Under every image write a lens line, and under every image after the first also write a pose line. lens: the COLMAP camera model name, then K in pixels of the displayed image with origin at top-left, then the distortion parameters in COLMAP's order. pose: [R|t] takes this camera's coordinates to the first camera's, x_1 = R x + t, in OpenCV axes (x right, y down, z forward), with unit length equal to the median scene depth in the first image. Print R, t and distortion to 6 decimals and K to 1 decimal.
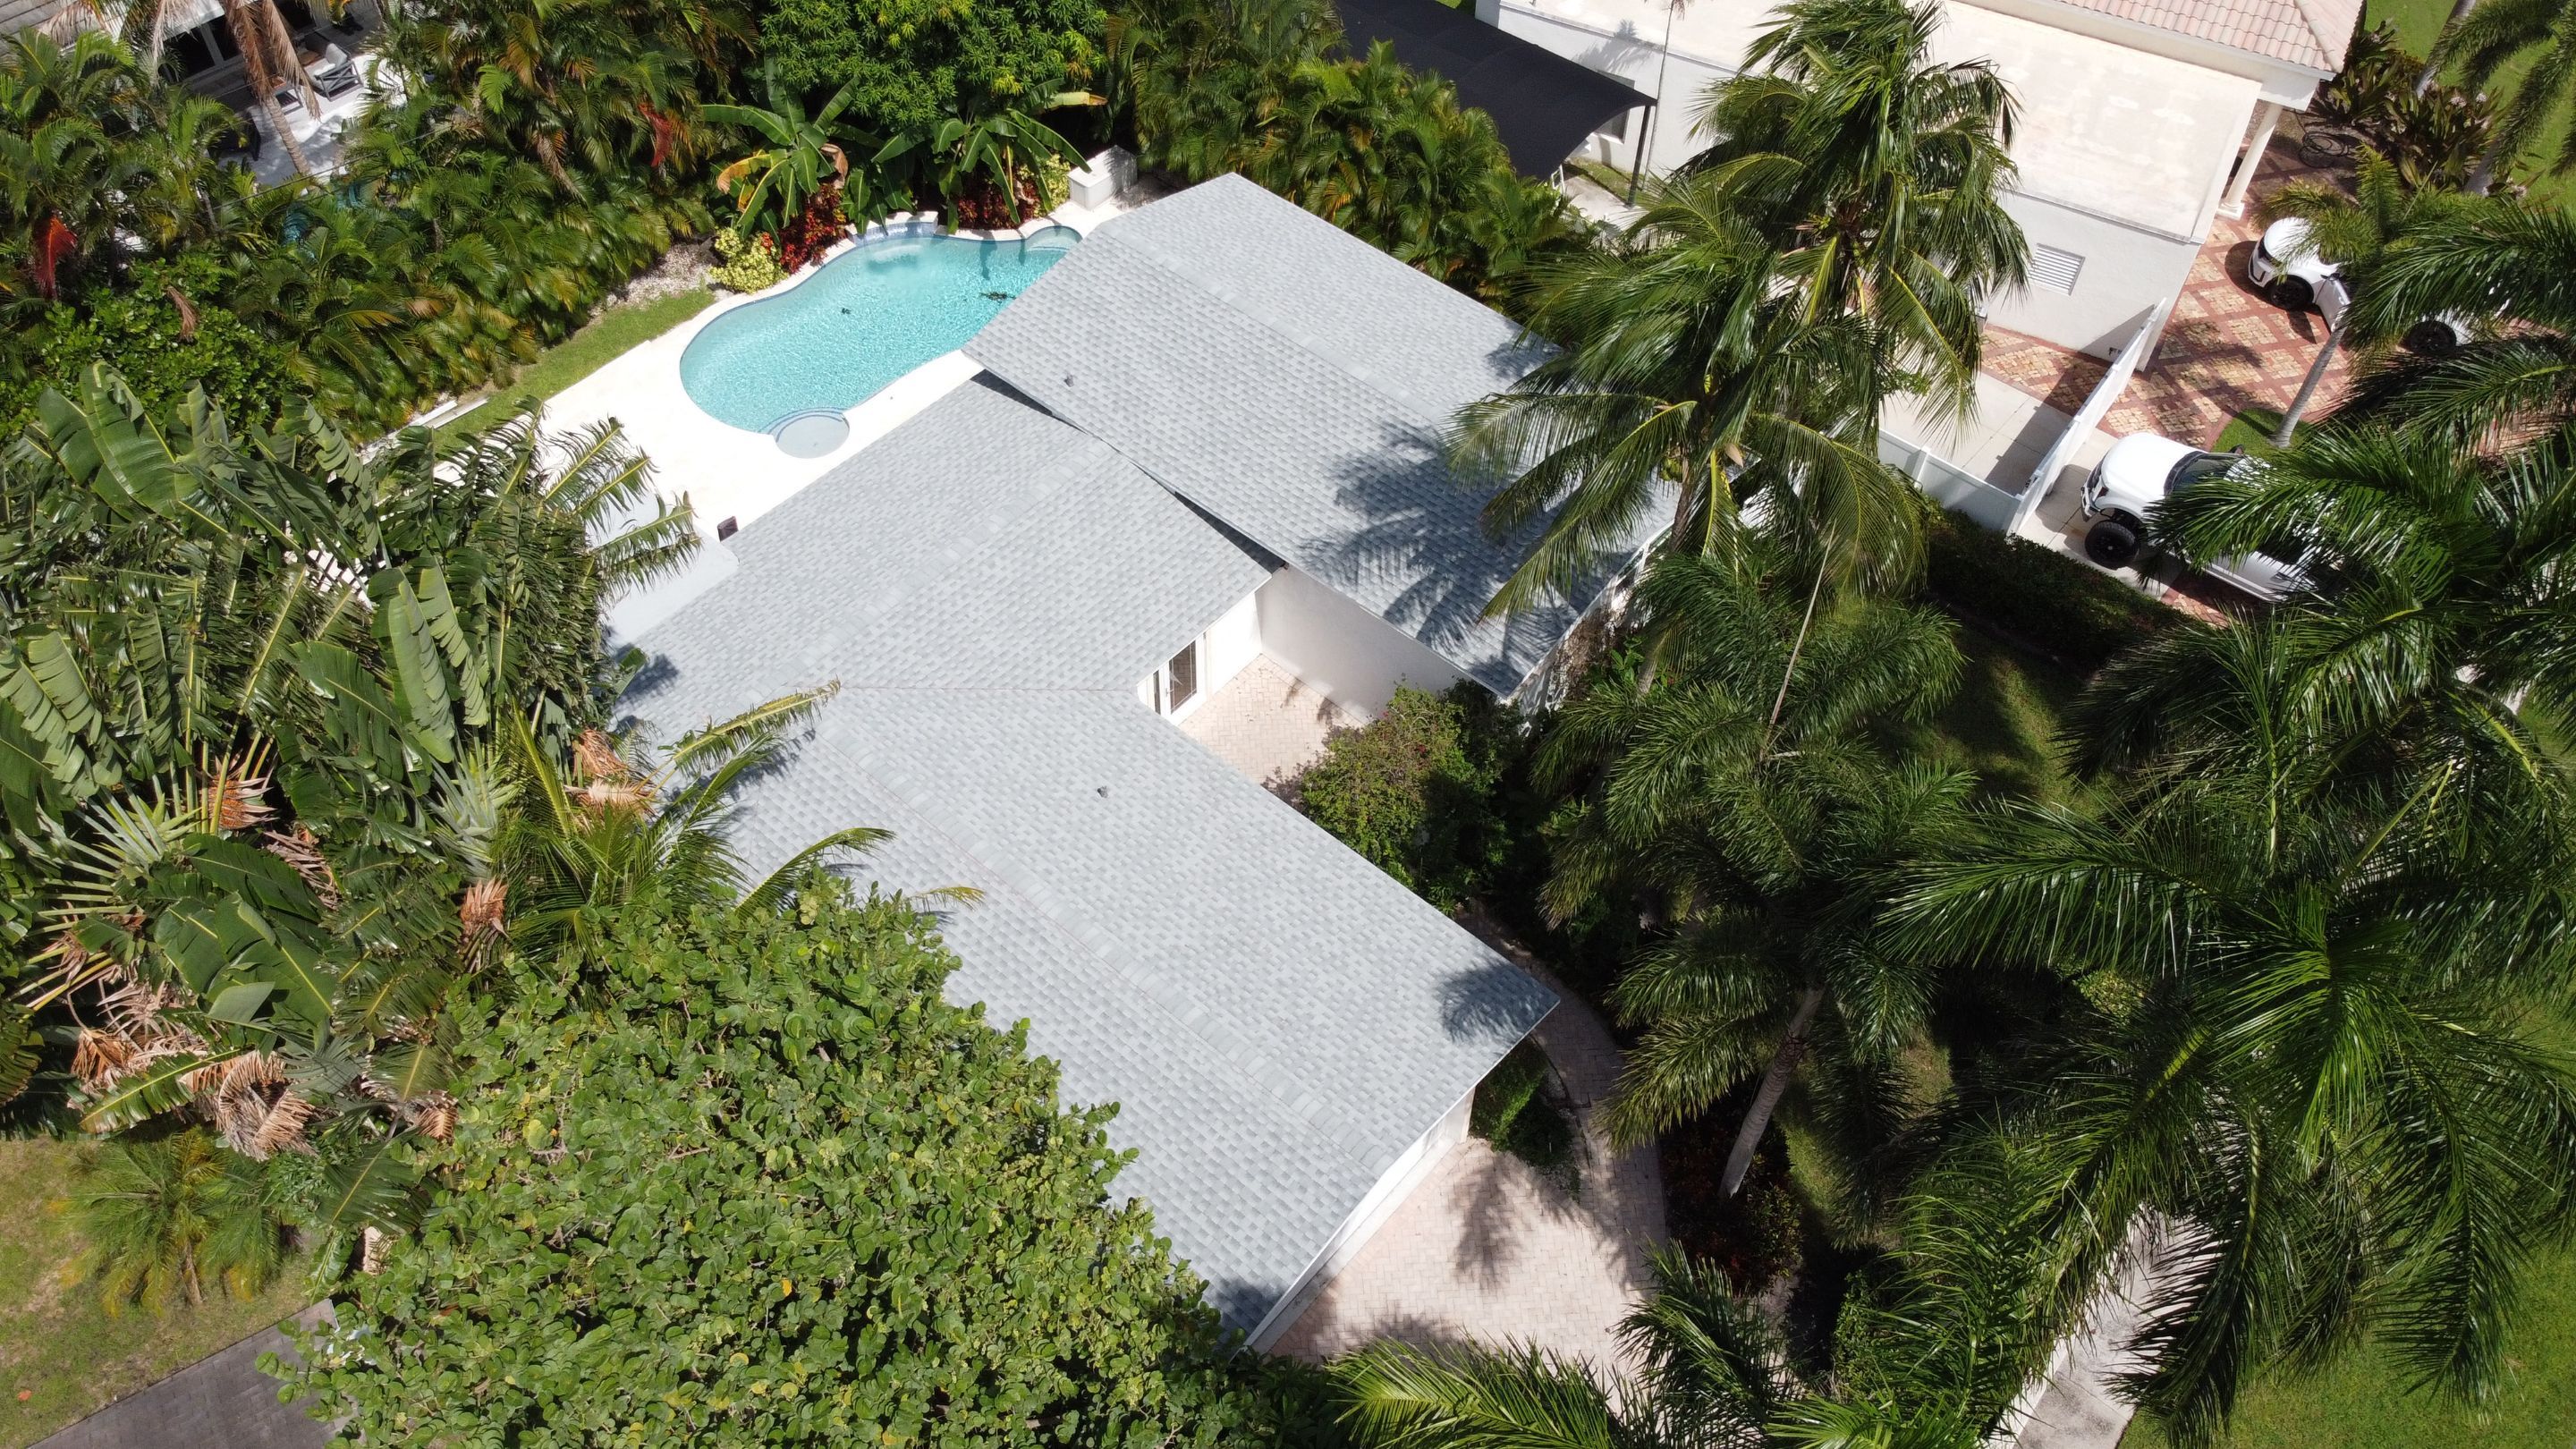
lens RADIAL K [[1939.1, 0, 1289.8], [0, 1939.1, 730.3], [0, 0, 1]] dist [-0.014038, 0.015876]
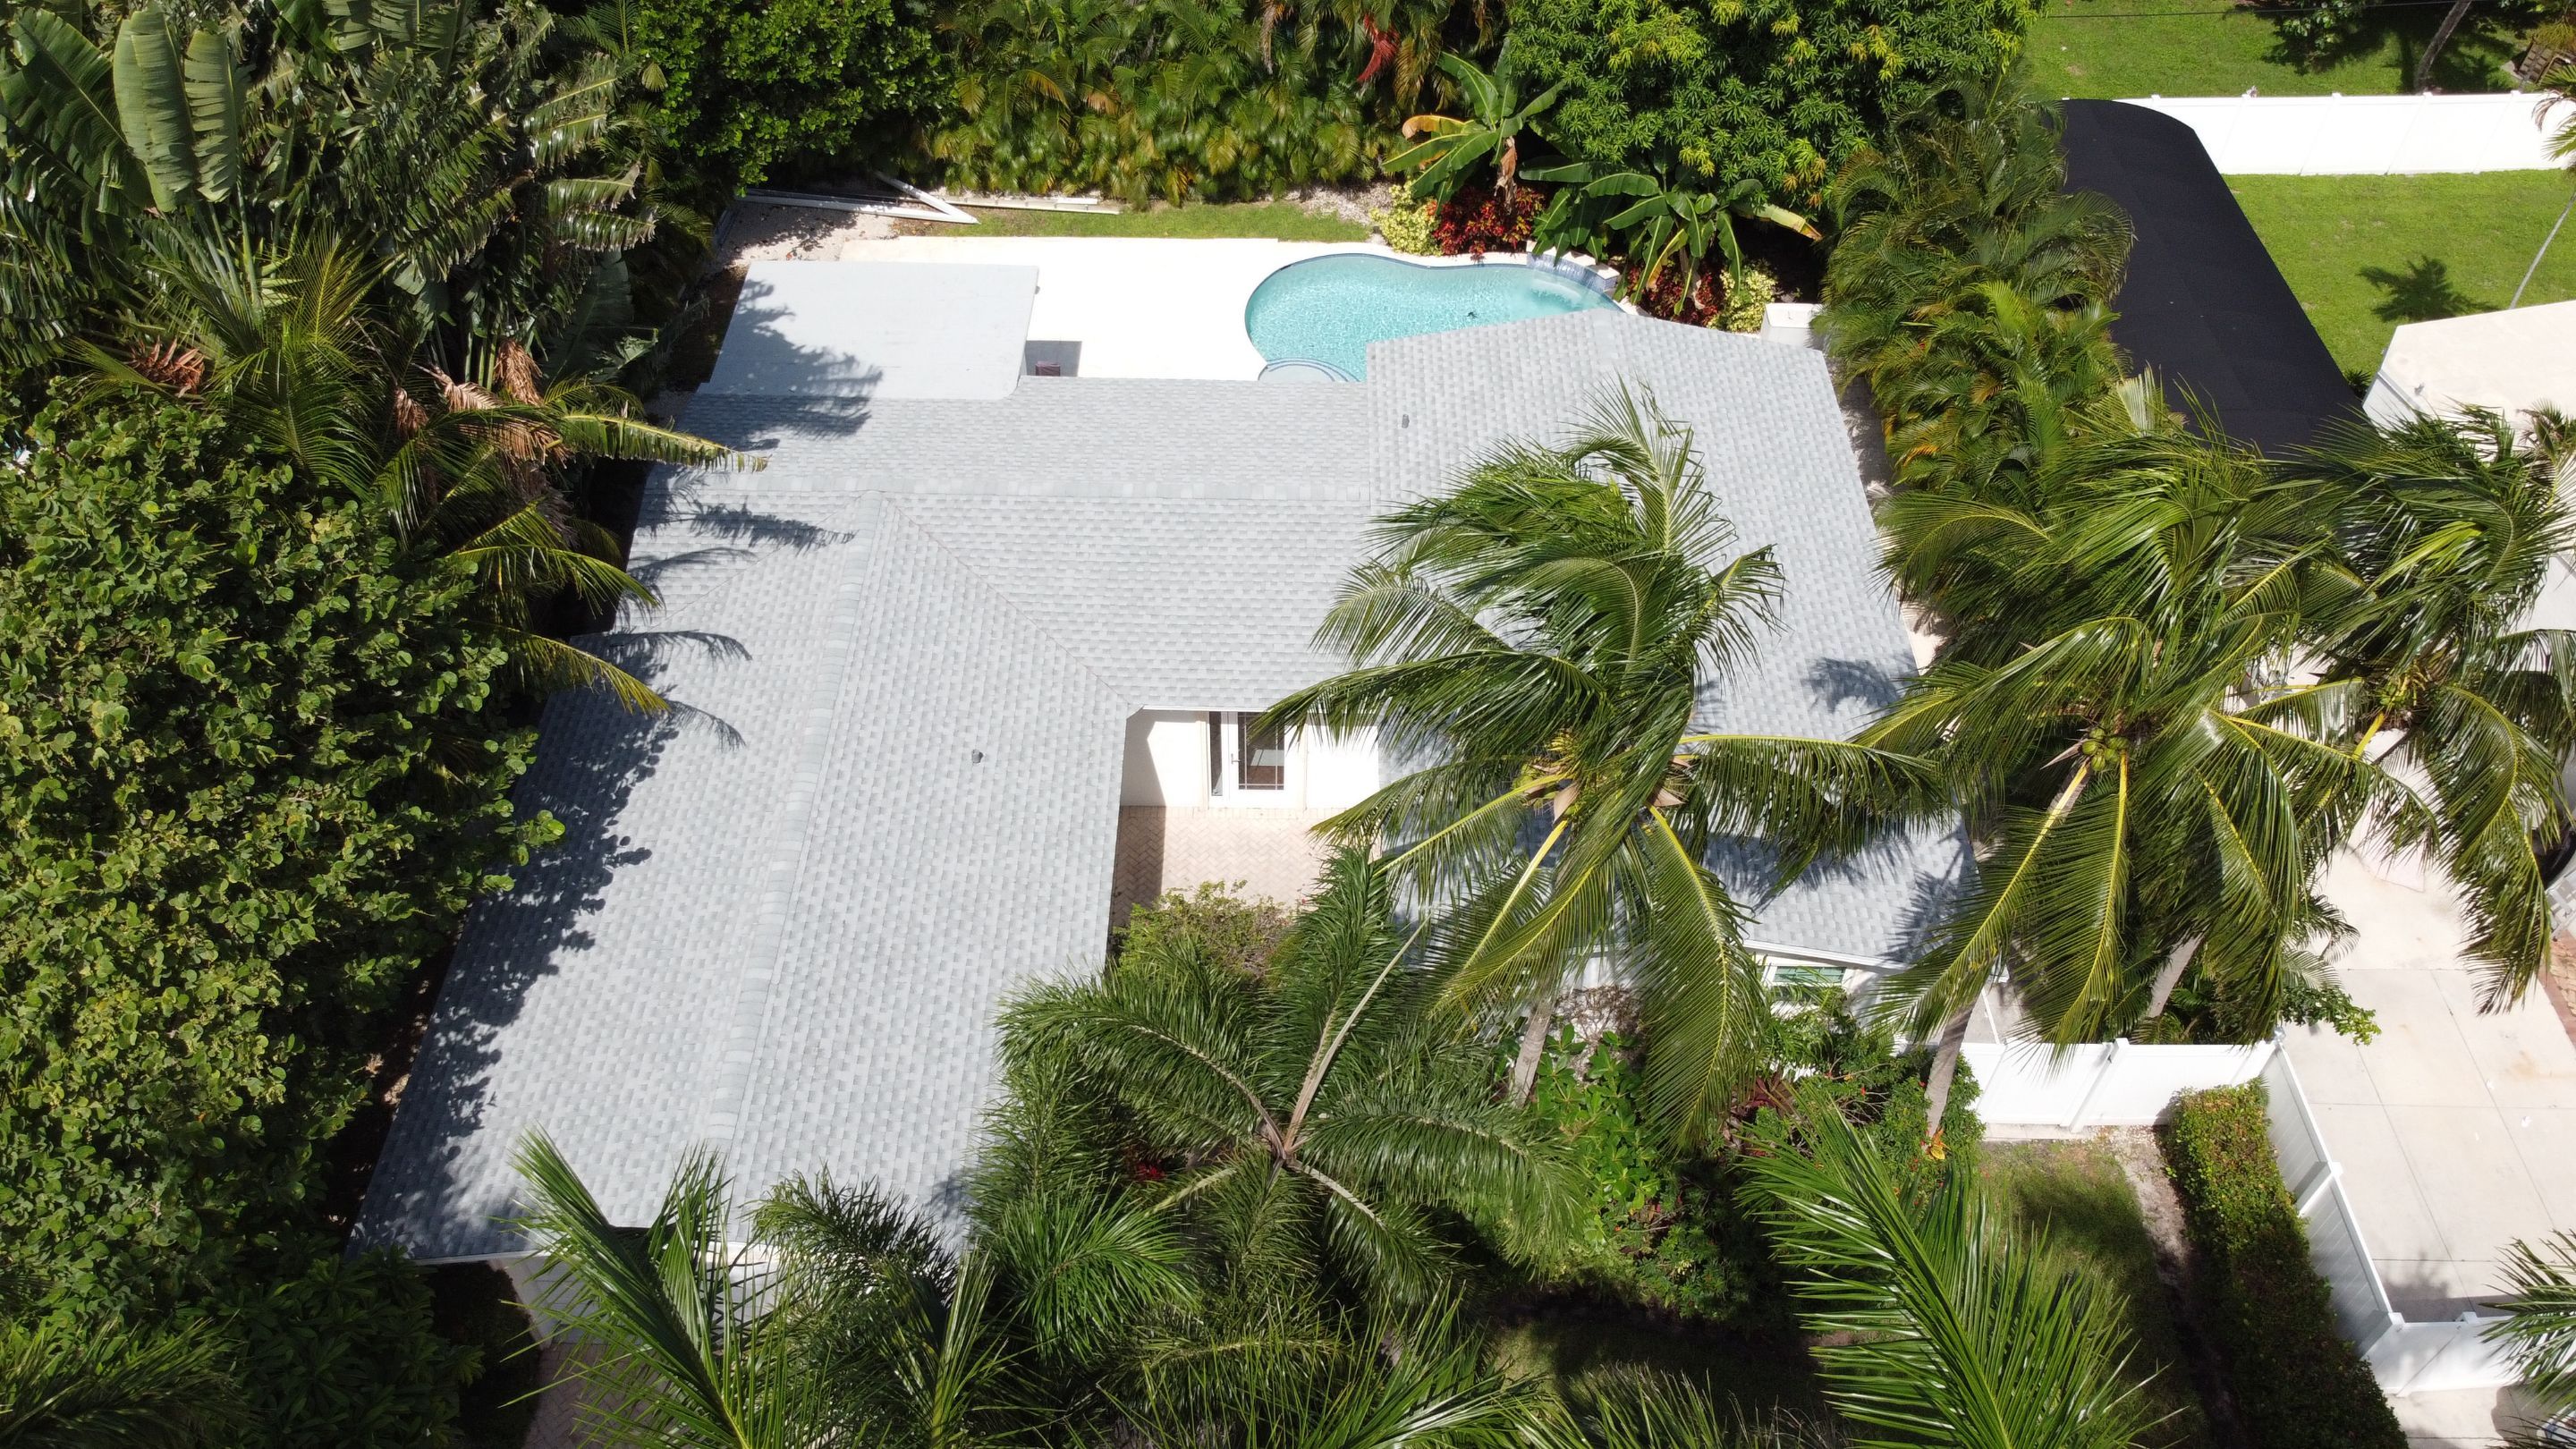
lens RADIAL K [[1939.1, 0, 1287.1], [0, 1939.1, 729.4], [0, 0, 1]] dist [-0.014038, 0.015876]
pose [[0.644683, 0.549014, -0.531947, 0.321000], [-0.589205, 0.800210, 0.111807, -0.112358], [0.487053, 0.241345, 0.839364, 0.233040]]
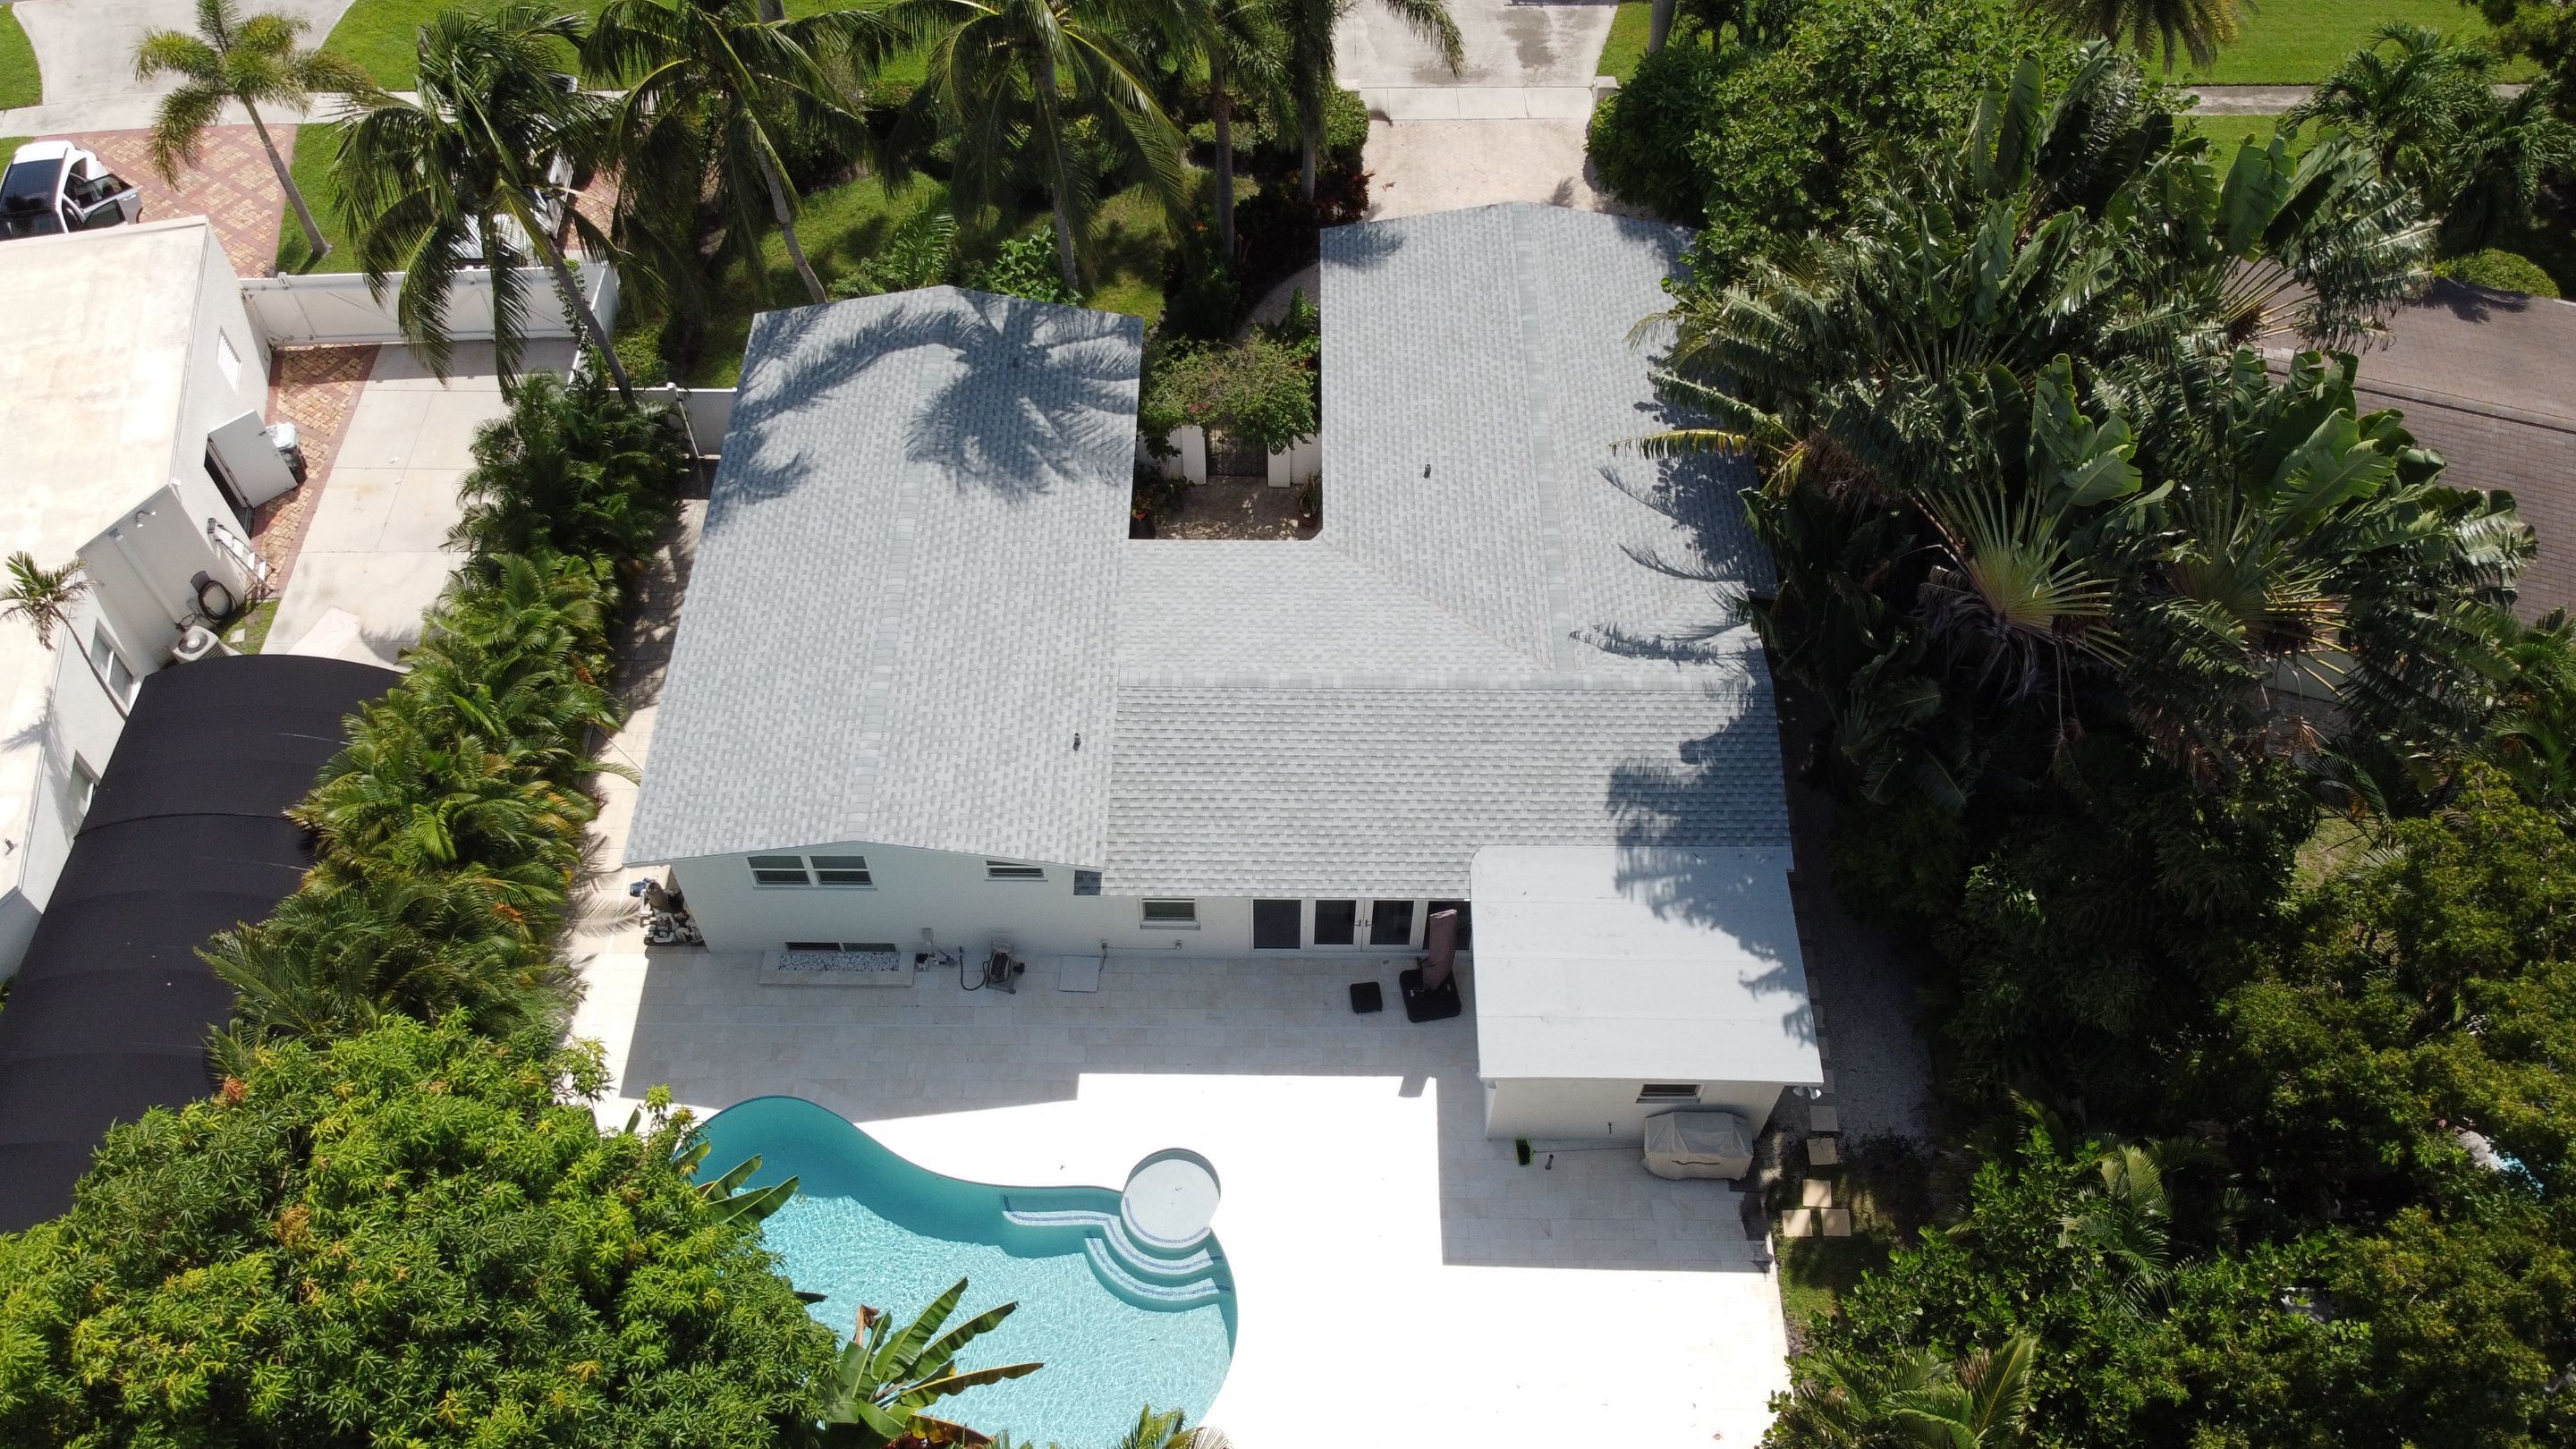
lens RADIAL K [[1939.1, 0, 1280.5], [0, 1939.1, 719.0], [0, 0, 1]] dist [-0.014038, 0.015876]
pose [[-0.646596, -0.634449, 0.423543, -0.453034], [0.575055, -0.040582, 0.817108, -0.709705], [-0.501225, 0.771899, 0.391083, 0.491799]]
